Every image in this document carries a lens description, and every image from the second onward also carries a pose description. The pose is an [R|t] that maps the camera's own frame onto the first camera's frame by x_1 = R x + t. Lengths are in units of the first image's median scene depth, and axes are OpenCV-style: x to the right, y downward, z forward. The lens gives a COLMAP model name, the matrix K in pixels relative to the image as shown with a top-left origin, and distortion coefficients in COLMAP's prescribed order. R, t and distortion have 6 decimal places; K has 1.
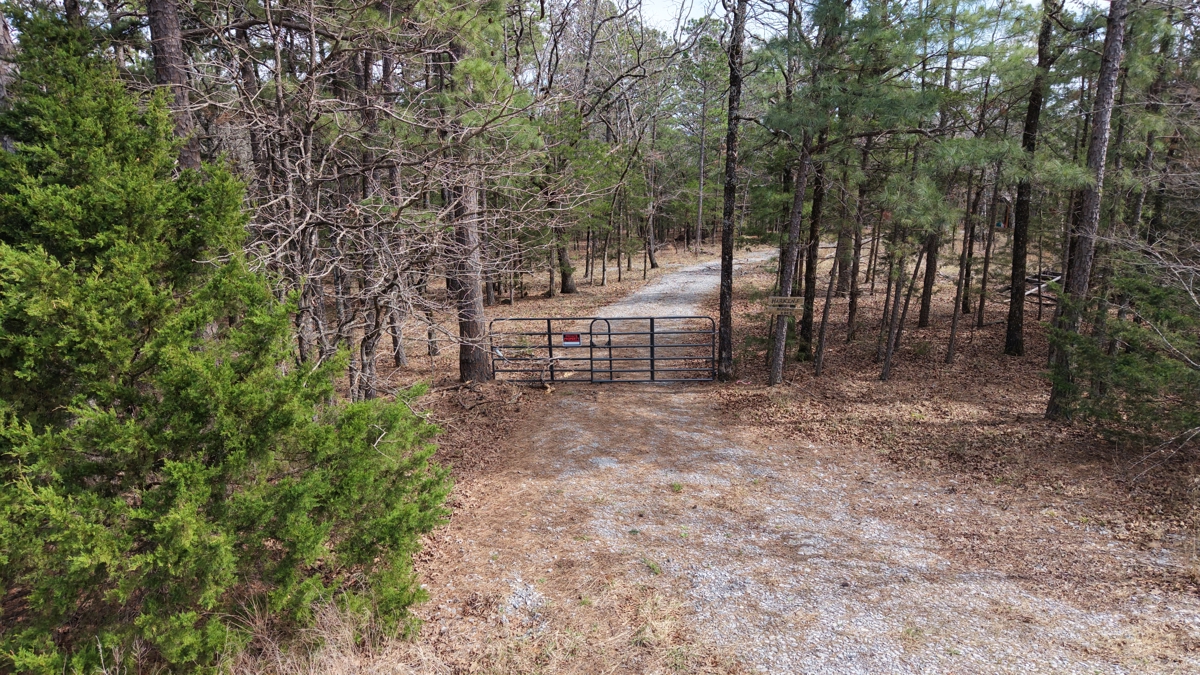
lens RADIAL K [[805.8, 0, 595.8], [0, 805.8, 340.1], [0, 0, 1]] dist [0.043913, -0.041234]
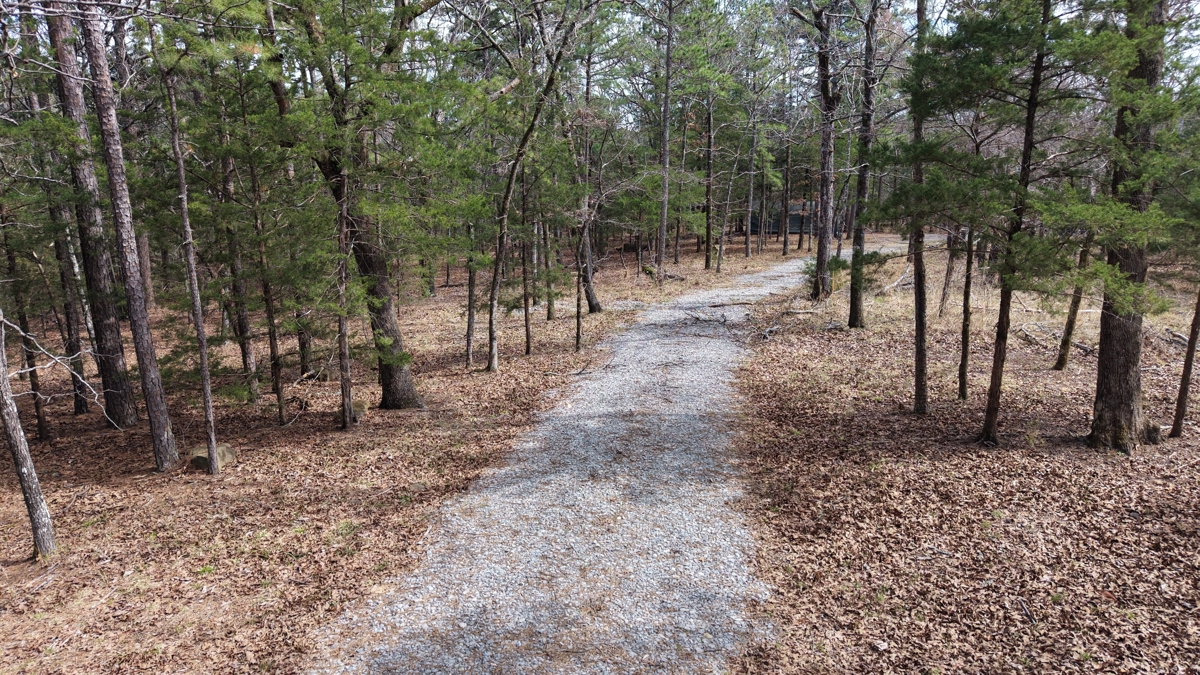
lens RADIAL K [[805.8, 0, 595.8], [0, 805.8, 340.1], [0, 0, 1]] dist [0.043913, -0.041234]
pose [[0.996715, -0.015019, 0.079584, 0.028490], [0.015124, 0.999885, -0.000723, -0.072012], [-0.079564, 0.001924, 0.996828, 0.444365]]
